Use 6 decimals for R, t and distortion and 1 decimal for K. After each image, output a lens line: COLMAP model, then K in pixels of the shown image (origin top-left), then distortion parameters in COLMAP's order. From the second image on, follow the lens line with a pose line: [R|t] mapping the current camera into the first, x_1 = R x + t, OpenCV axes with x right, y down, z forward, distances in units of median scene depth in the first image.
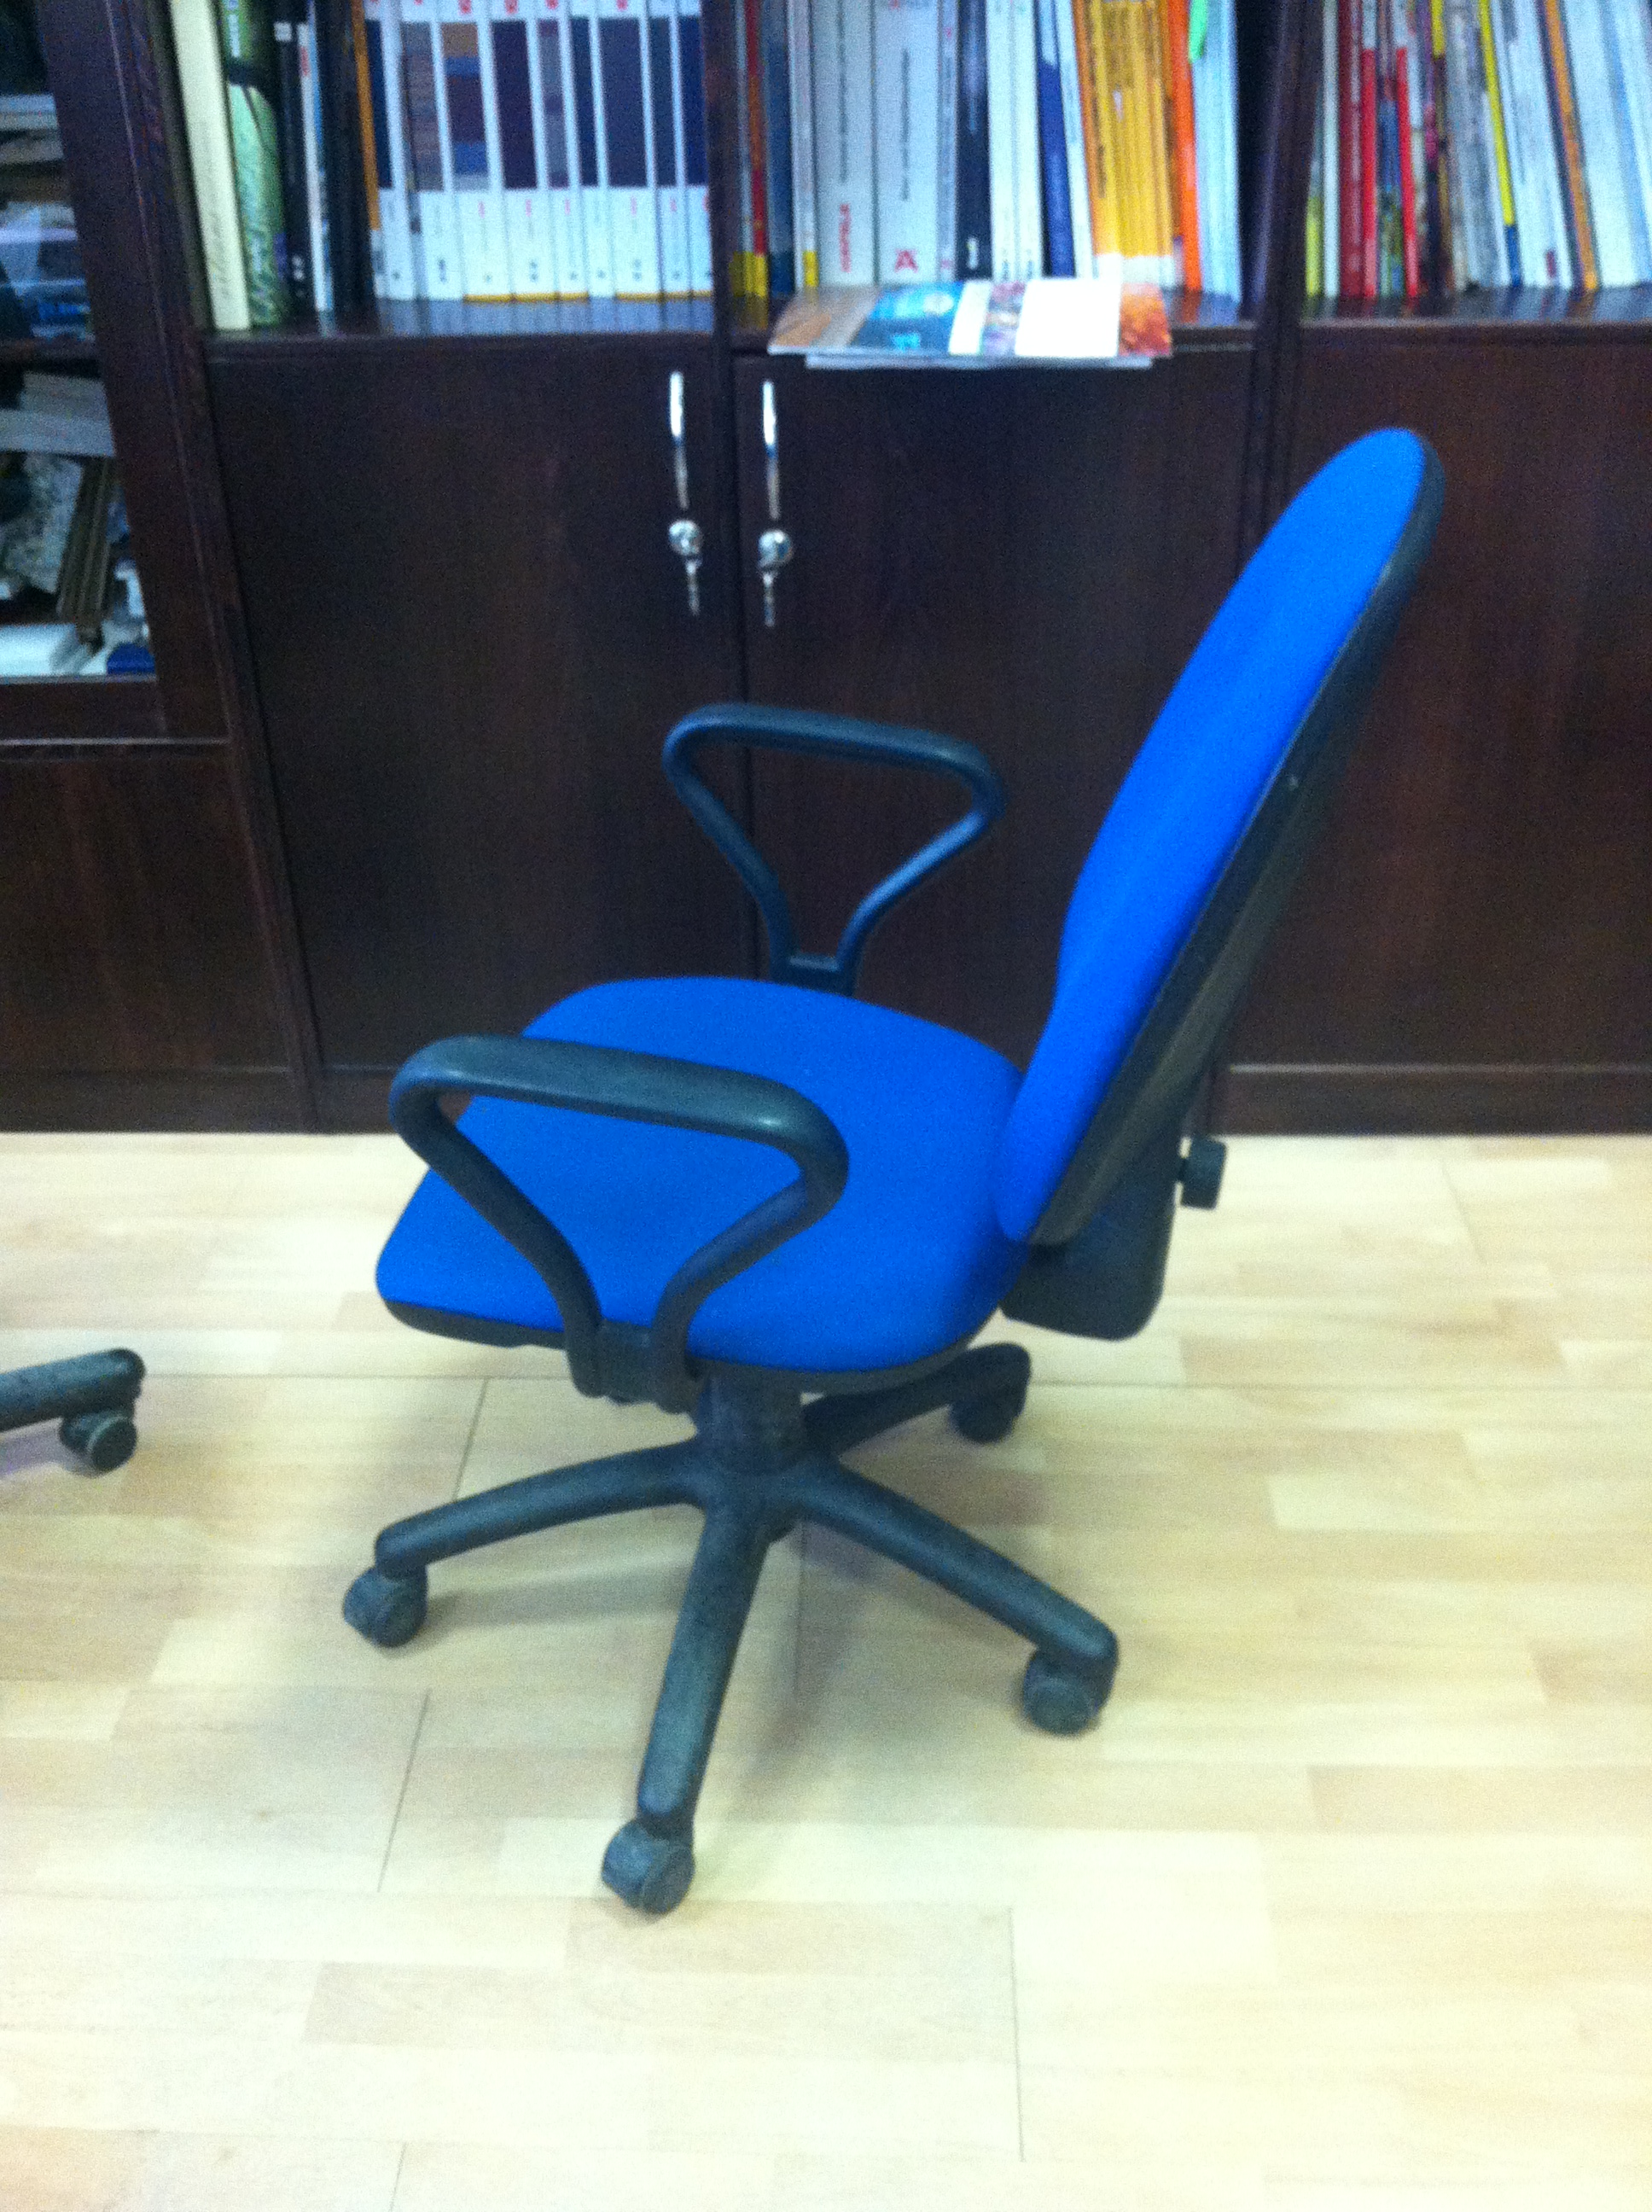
lens RADIAL K [[2060.0, 0, 822.6], [0, 2060.0, 1139.4], [0, 0, 1]] dist [0.012254, -0.137284]
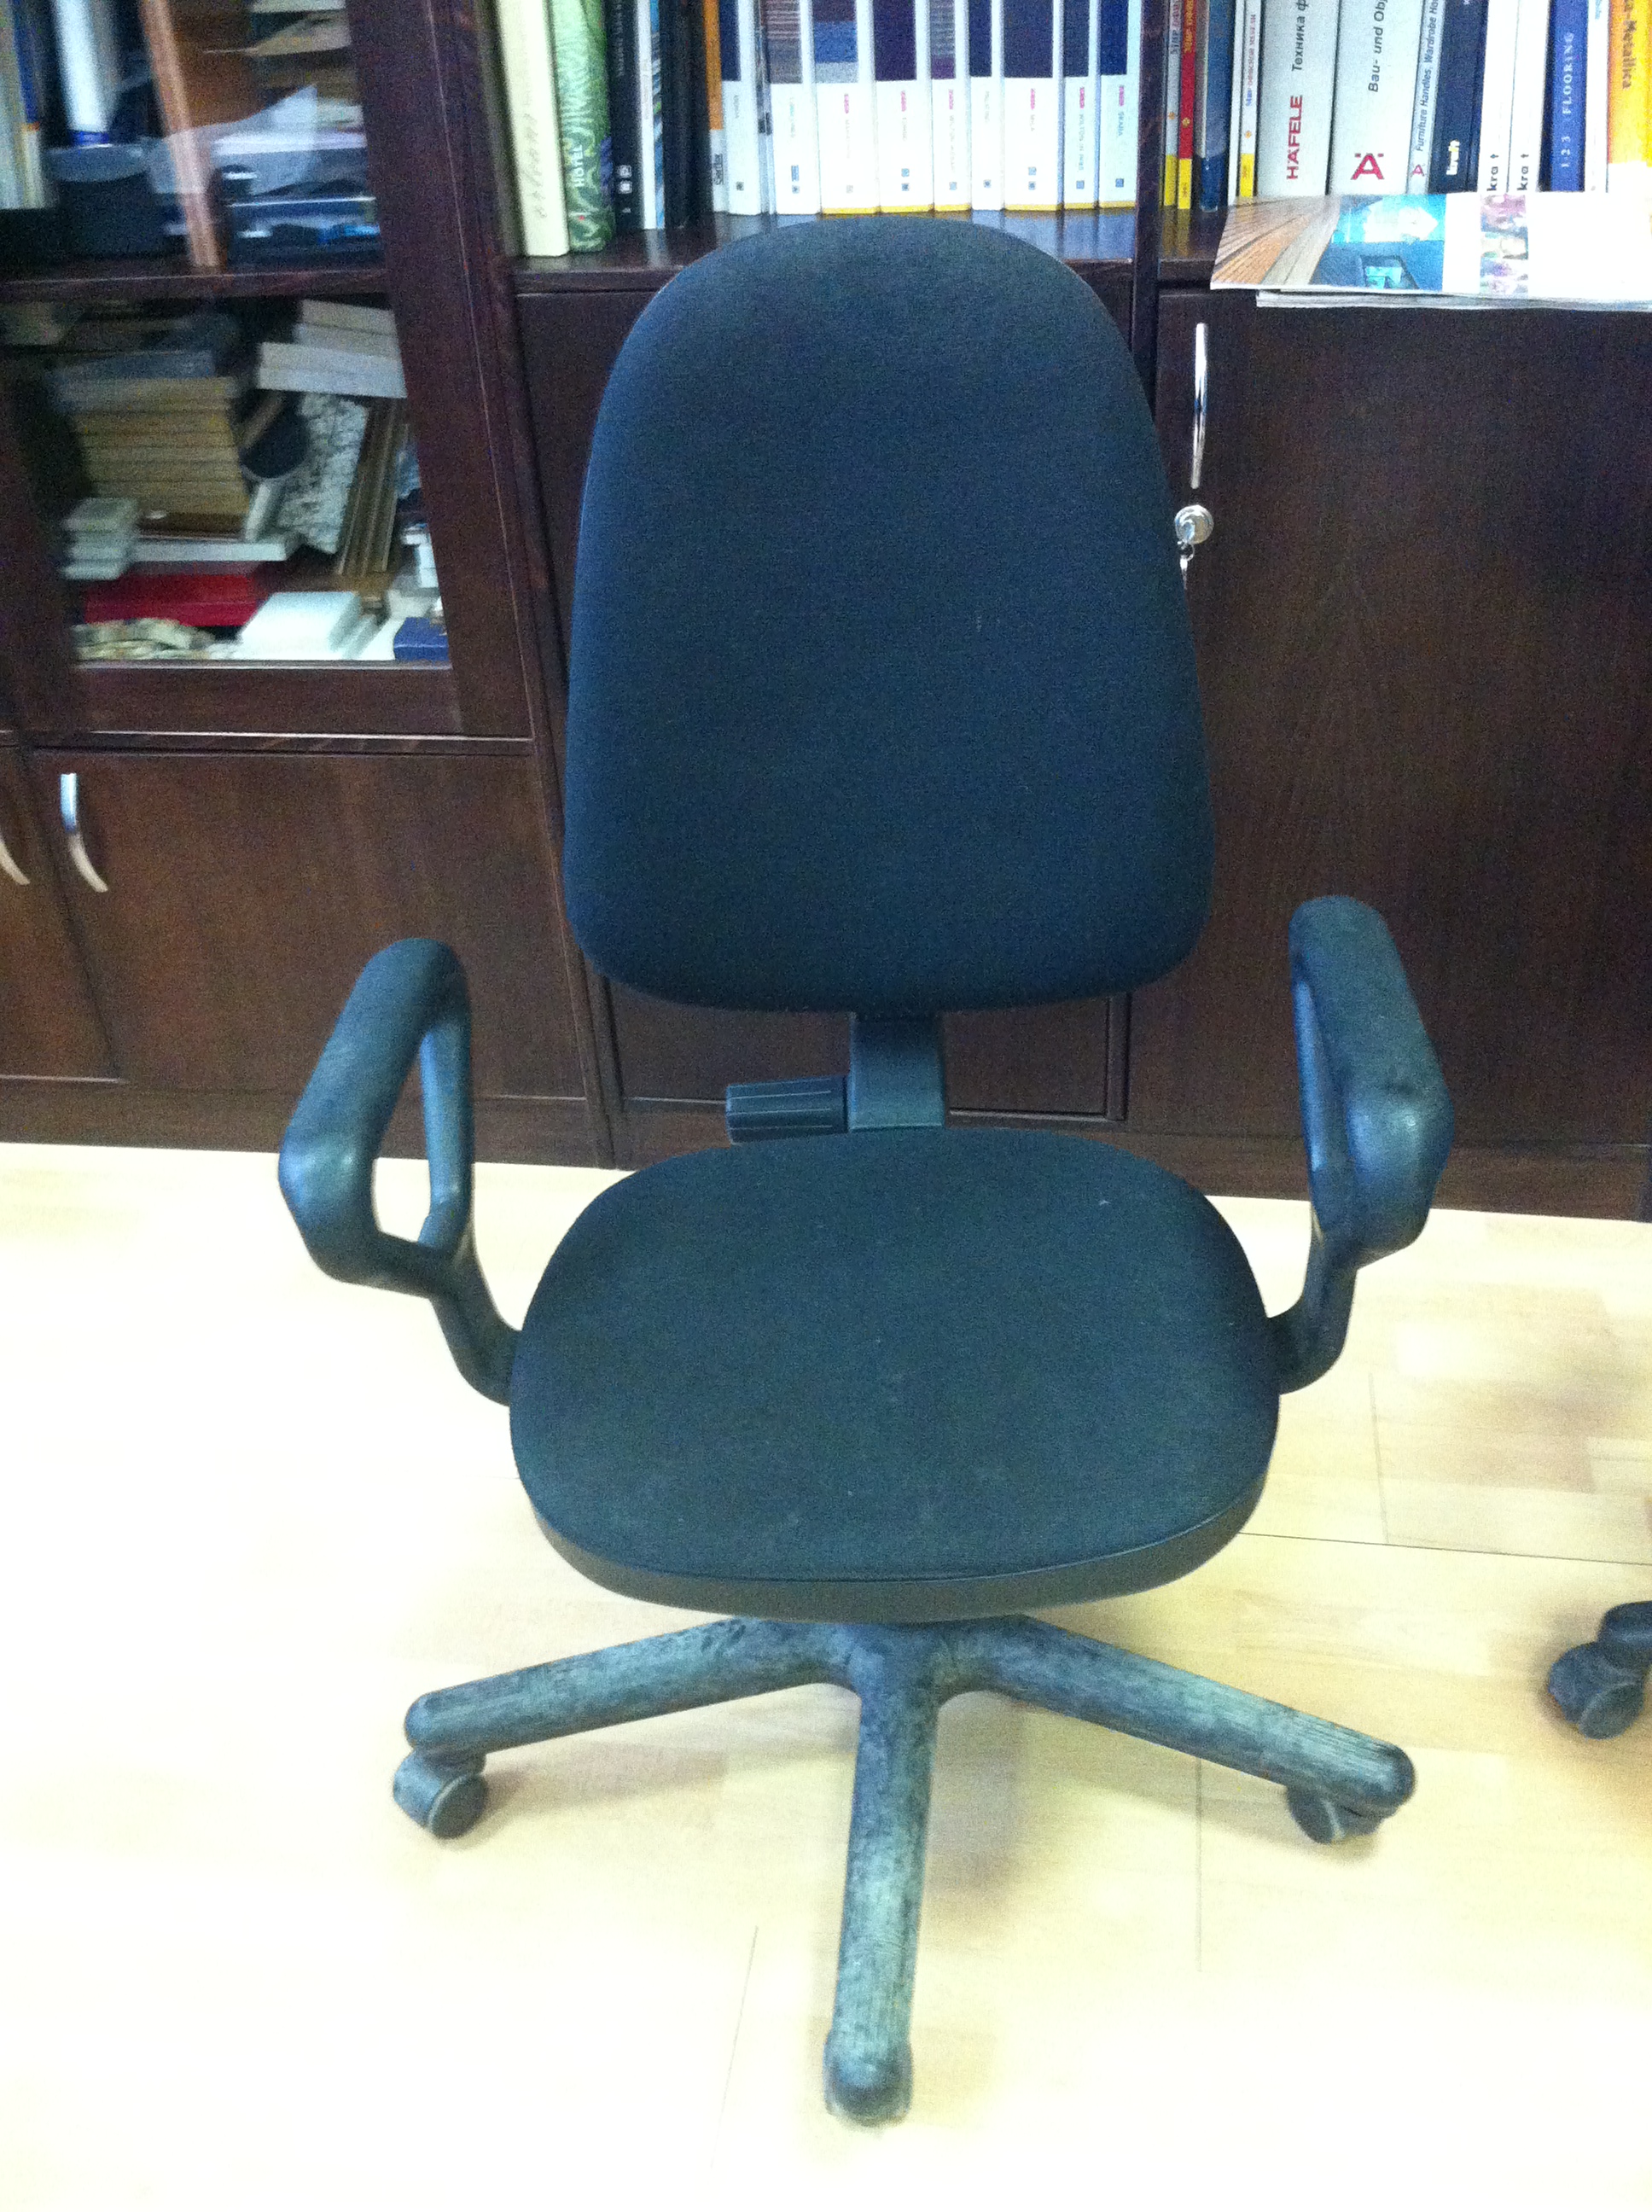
lens RADIAL K [[2044.7, 0, 834.4], [0, 2044.7, 1151.4], [0, 0, 1]] dist [-0.080315, 0.026608]
pose [[0.993295, 0.039837, -0.108528, -0.067585], [-0.031723, 0.996642, 0.075488, -0.096872], [0.111170, -0.071539, 0.991223, 0.175403]]
